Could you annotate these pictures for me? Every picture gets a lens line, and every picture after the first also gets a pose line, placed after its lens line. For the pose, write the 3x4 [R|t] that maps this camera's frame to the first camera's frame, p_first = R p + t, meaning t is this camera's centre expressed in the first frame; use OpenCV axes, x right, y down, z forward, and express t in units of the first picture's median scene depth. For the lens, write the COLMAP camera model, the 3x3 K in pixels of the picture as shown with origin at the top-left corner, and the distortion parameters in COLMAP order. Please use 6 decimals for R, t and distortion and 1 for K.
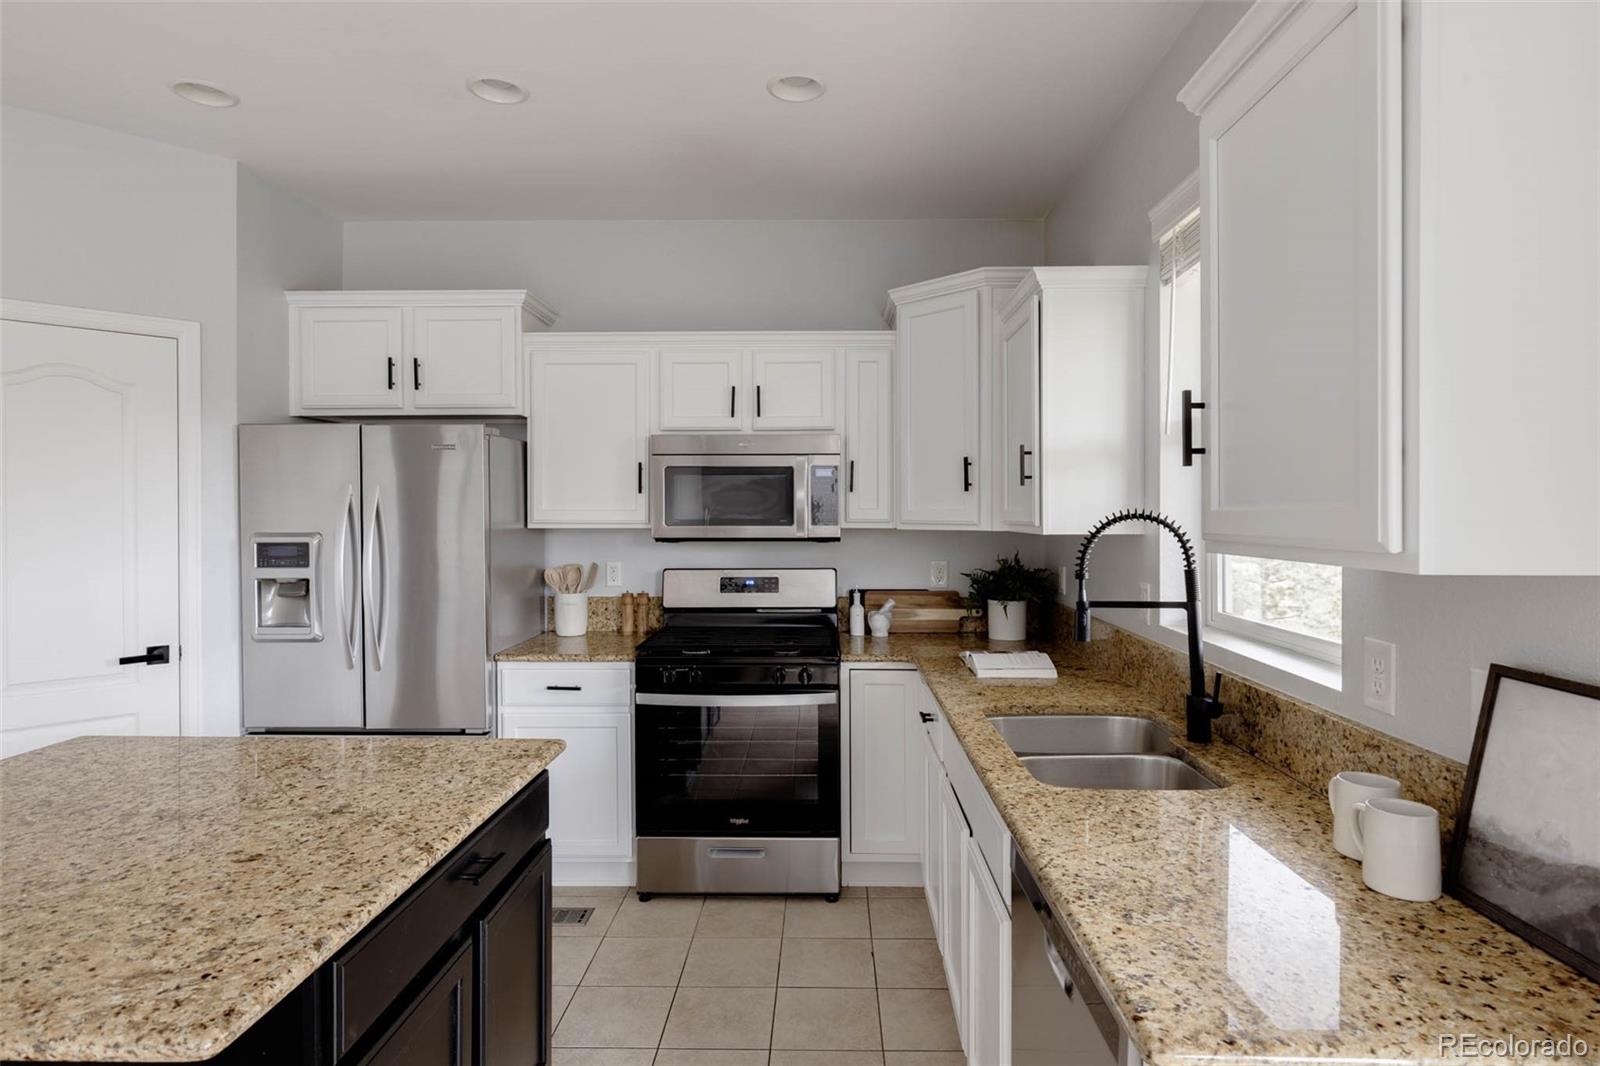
lens RADIAL K [[863.7, 0, 808.3], [0, 863.7, 519.9], [0, 0, 1]] dist [0.005887, -0.000987]
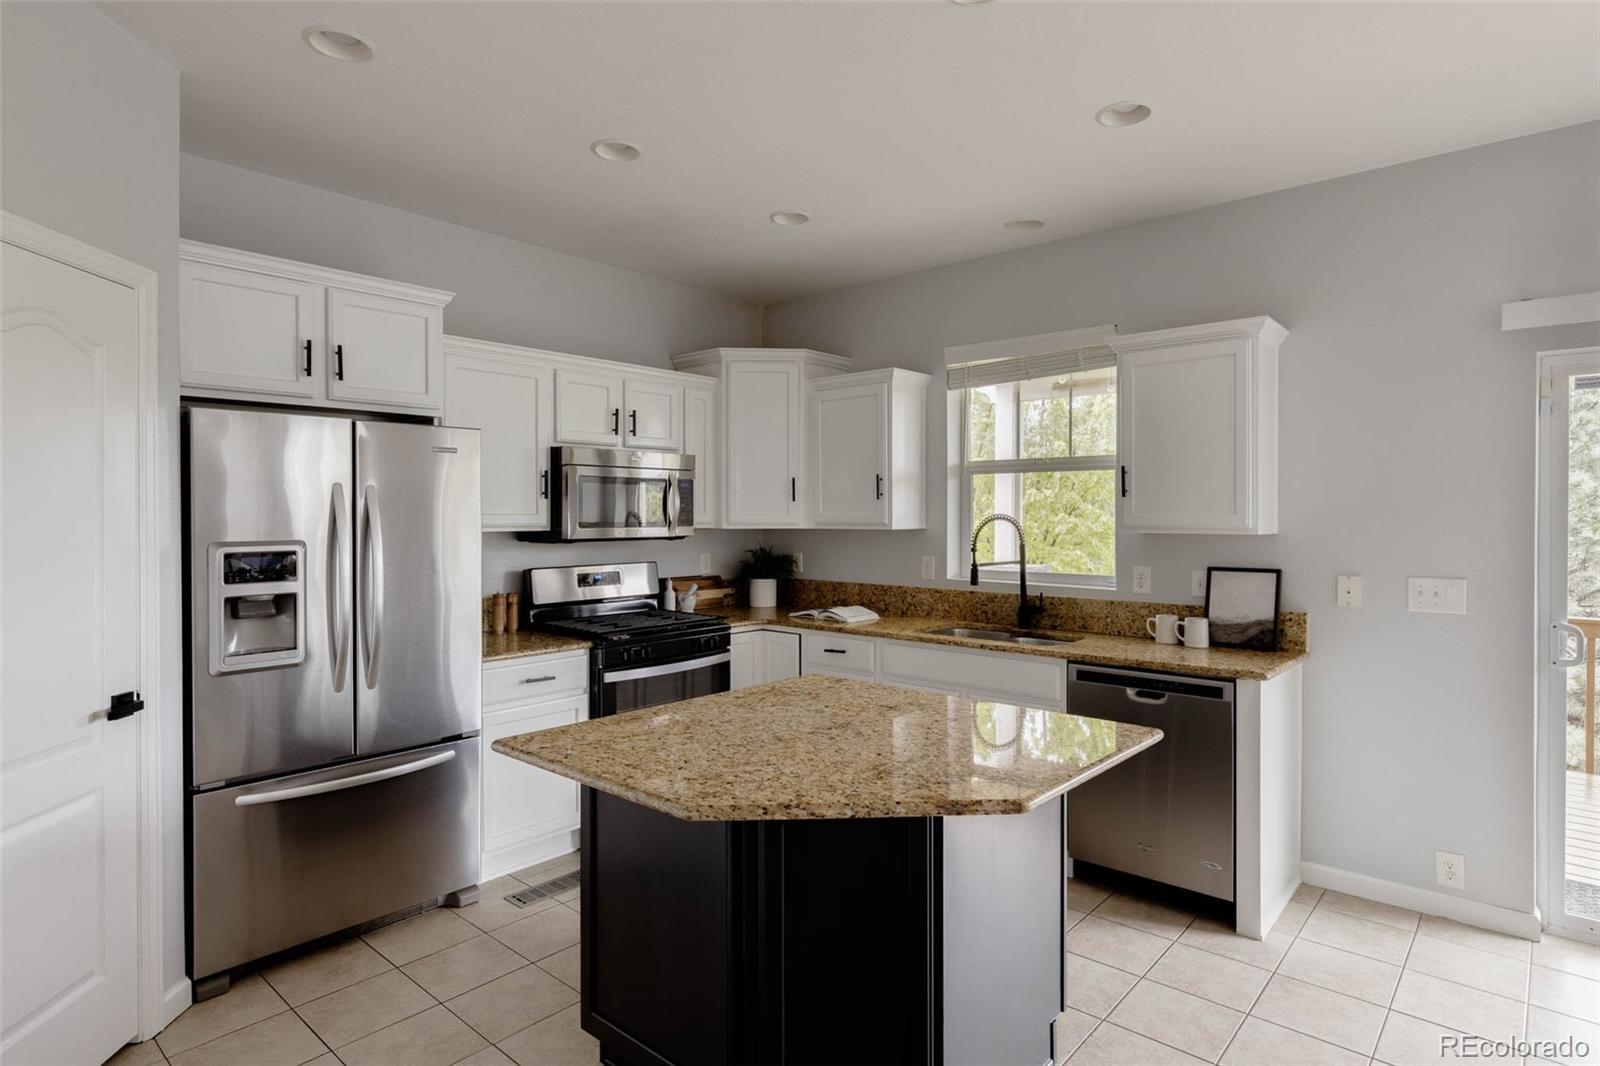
lens RADIAL K [[863.7, 0, 808.3], [0, 863.7, 519.9], [0, 0, 1]] dist [0.005887, -0.000987]
pose [[0.642524, -0.004651, 0.766251, -0.899514], [0.007042, 0.999975, 0.000164, -0.002177], [-0.766233, 0.005291, 0.642541, 0.053425]]
